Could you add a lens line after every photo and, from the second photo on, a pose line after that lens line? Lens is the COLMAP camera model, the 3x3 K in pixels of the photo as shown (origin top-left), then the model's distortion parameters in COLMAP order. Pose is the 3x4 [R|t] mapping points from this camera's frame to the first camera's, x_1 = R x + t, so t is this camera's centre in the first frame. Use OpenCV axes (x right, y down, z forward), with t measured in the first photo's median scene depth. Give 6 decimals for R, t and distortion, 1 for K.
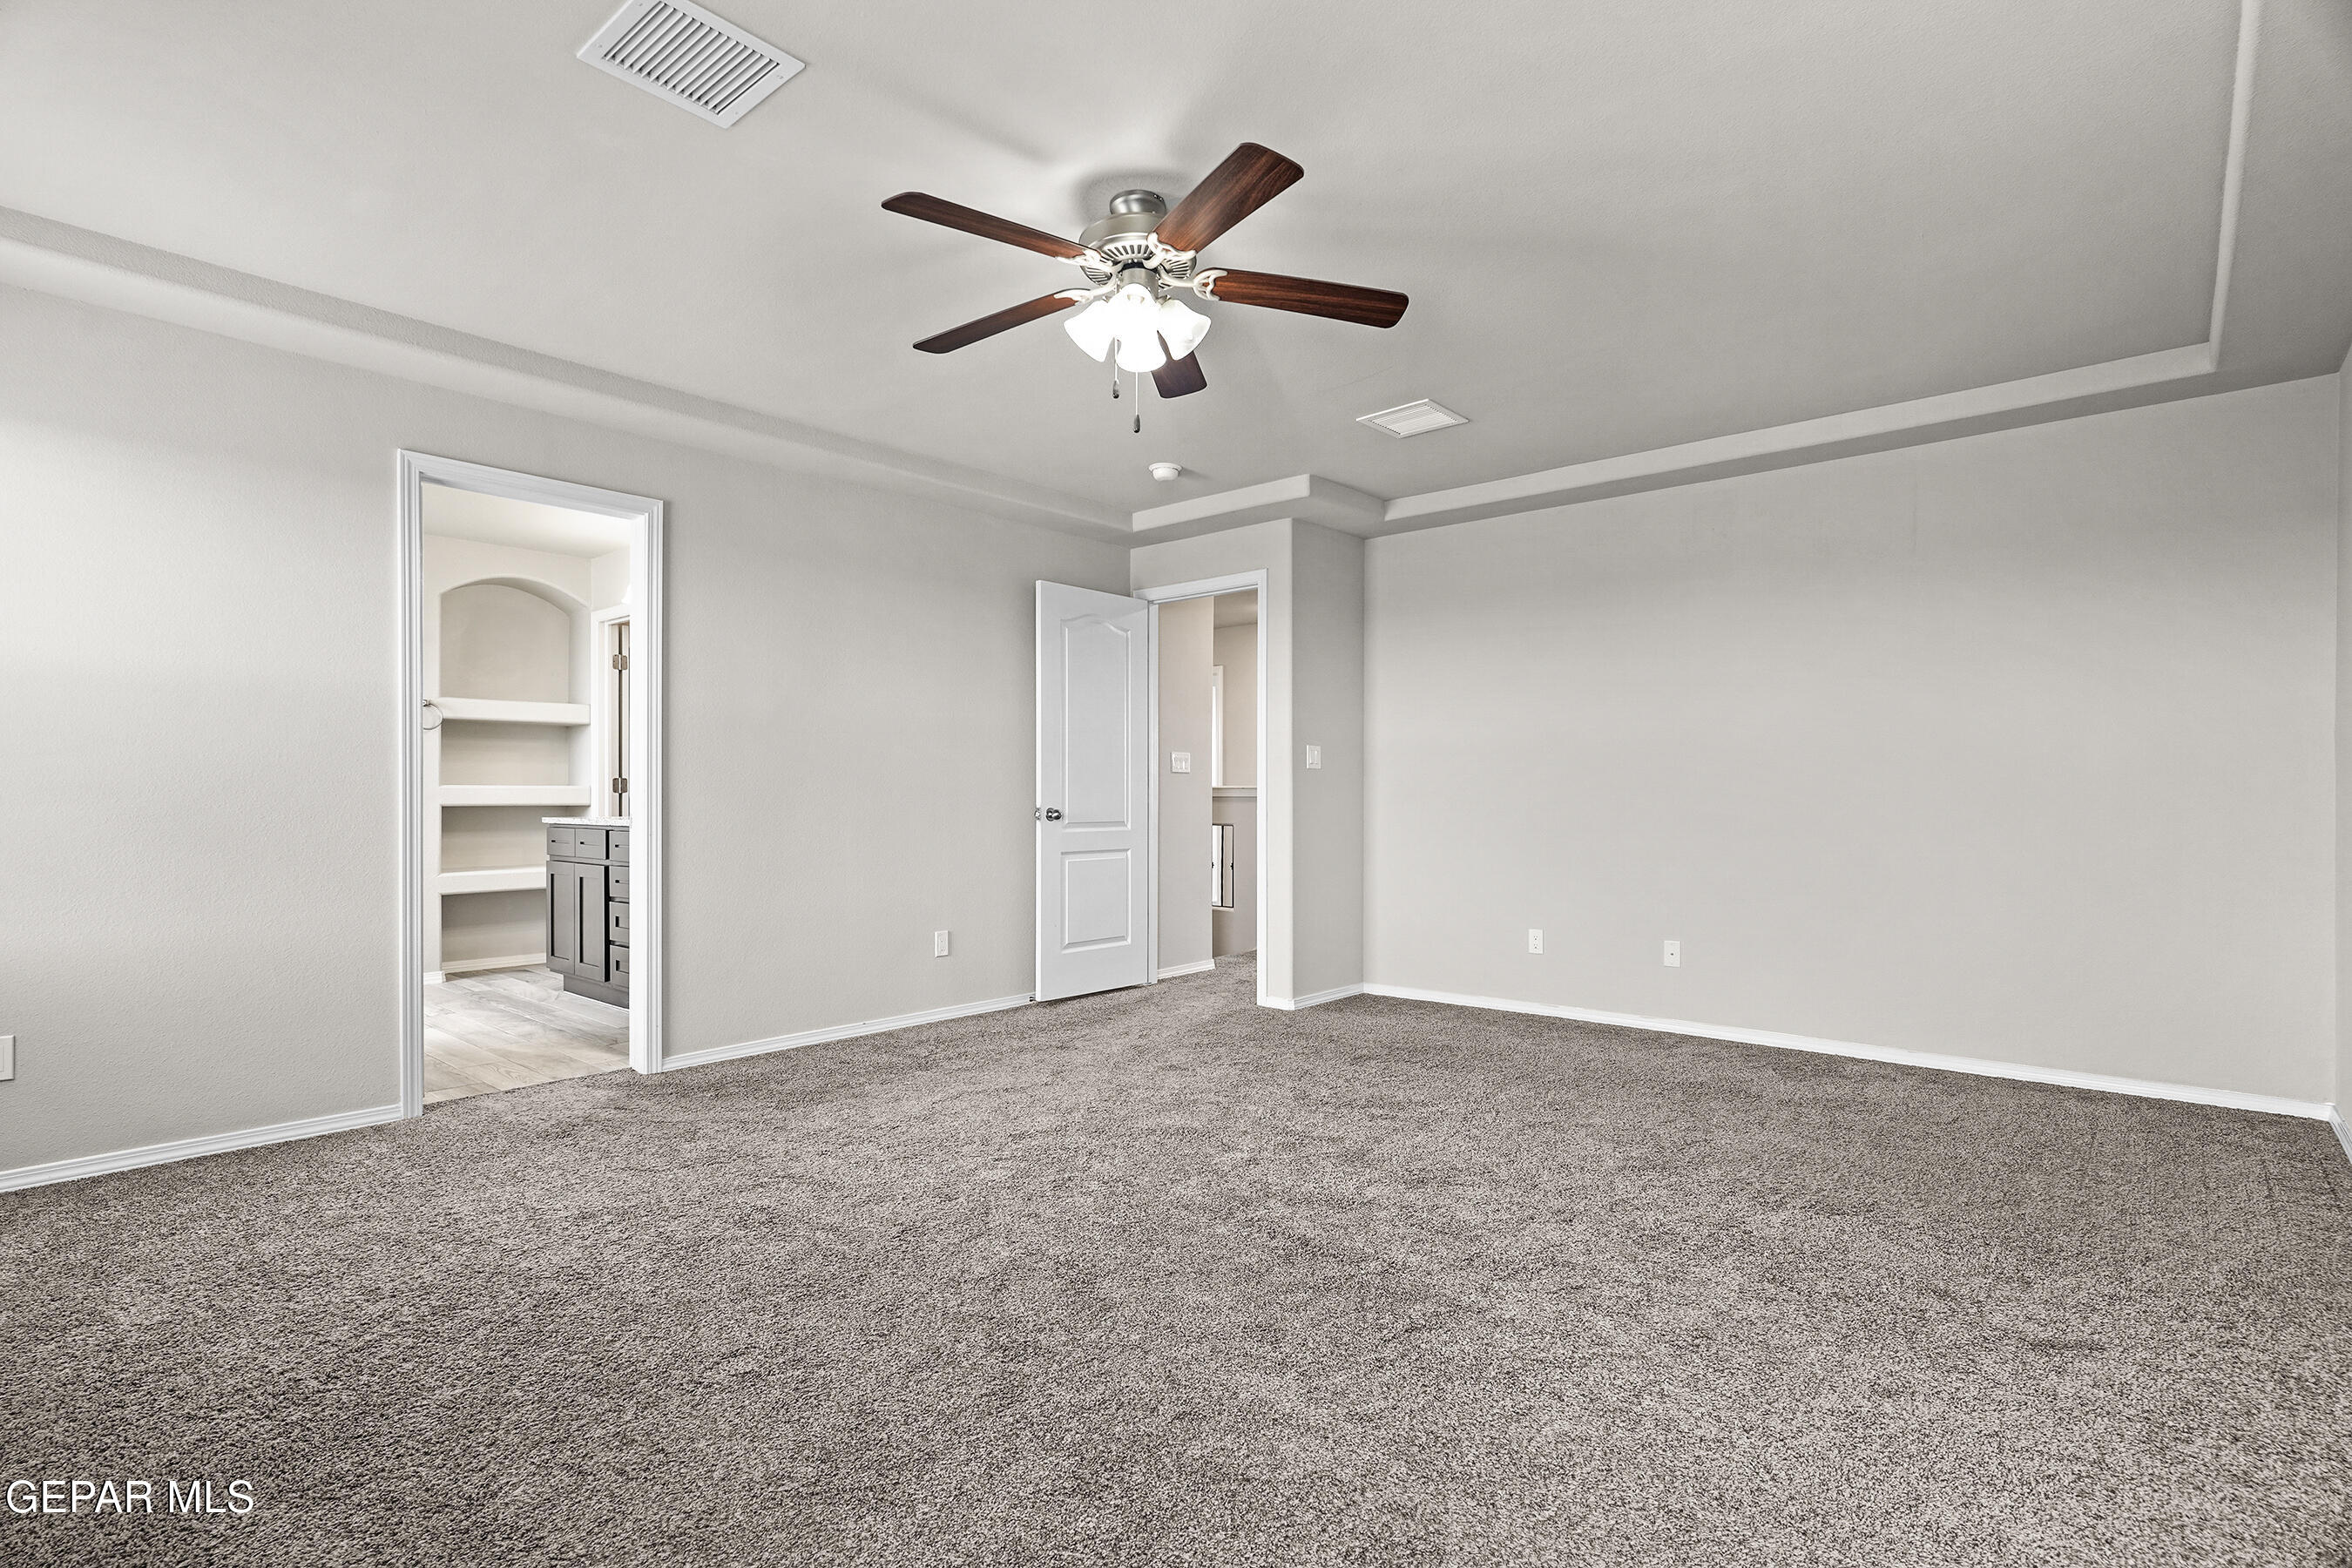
lens RADIAL K [[1138.8, 0, 1173.3], [0, 1138.8, 802.8], [0, 0, 1]] dist [-0.002644, 0.000789]
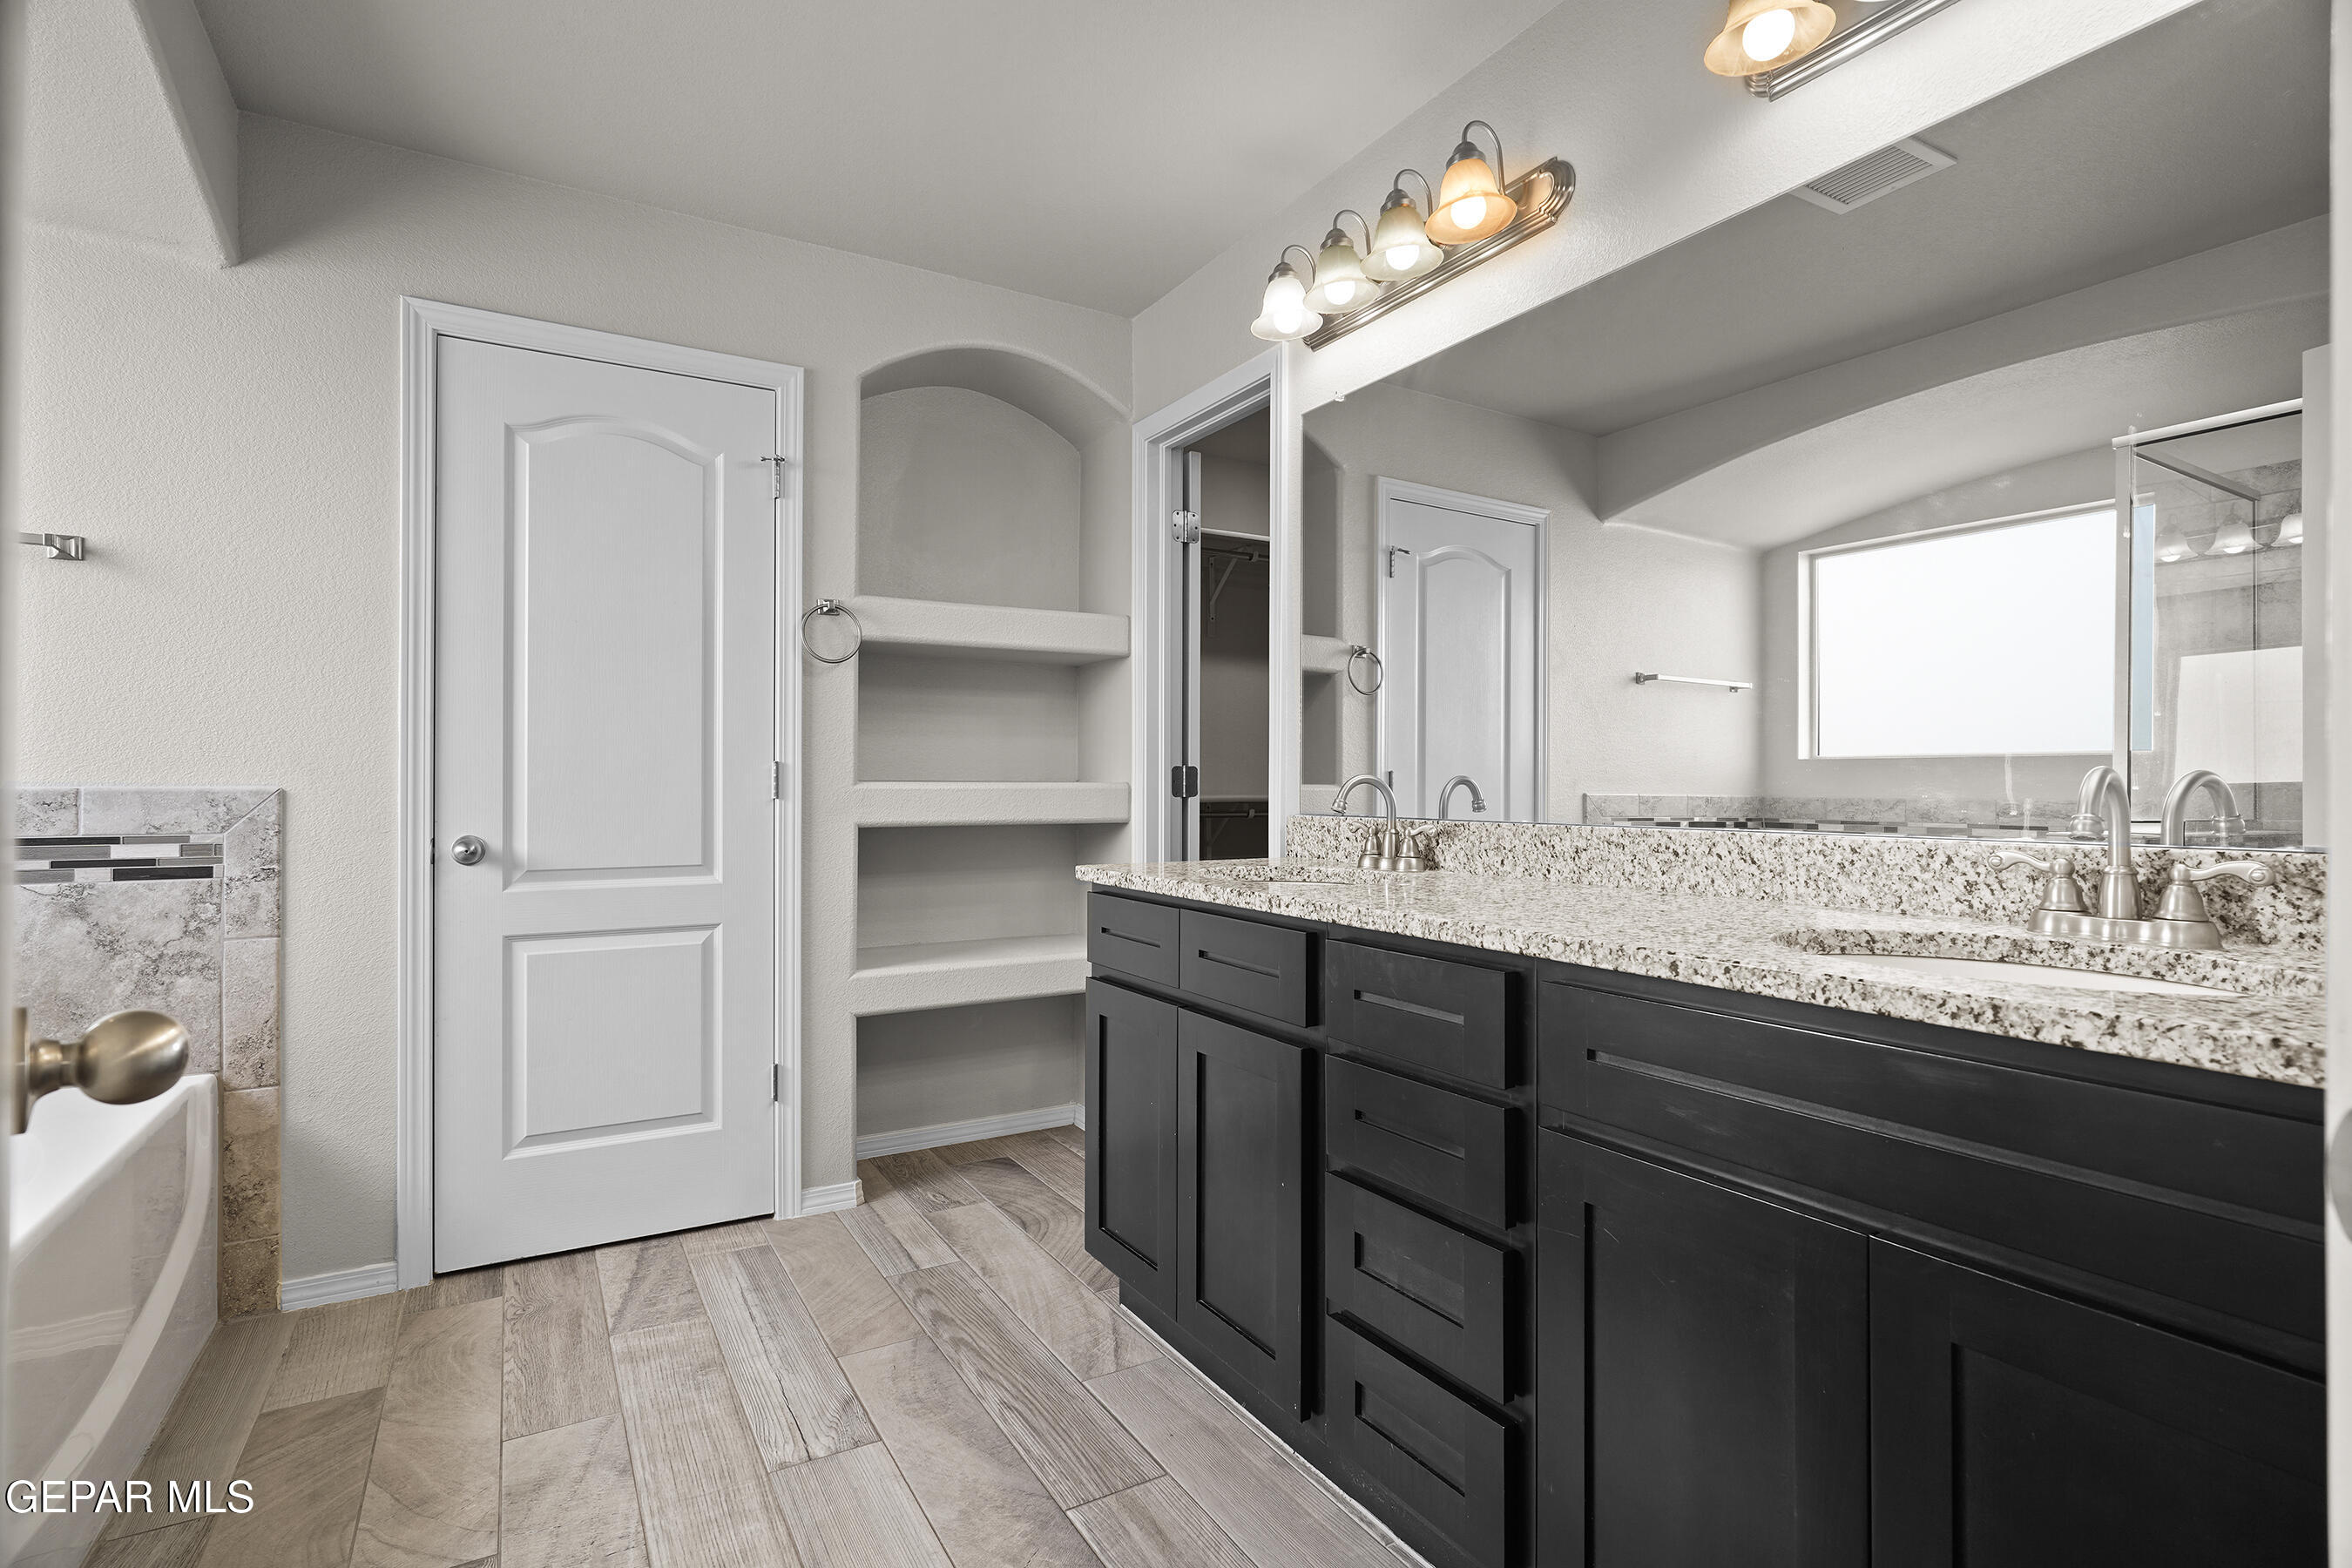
lens RADIAL K [[1138.8, 0, 1175.9], [0, 1138.8, 773.1], [0, 0, 1]] dist [-0.002644, 0.000789]
pose [[0.958083, -0.000133, -0.286490, -0.380845], [-0.001102, 0.999991, -0.004150, -0.018567], [0.286488, 0.004292, 0.958074, 0.583638]]
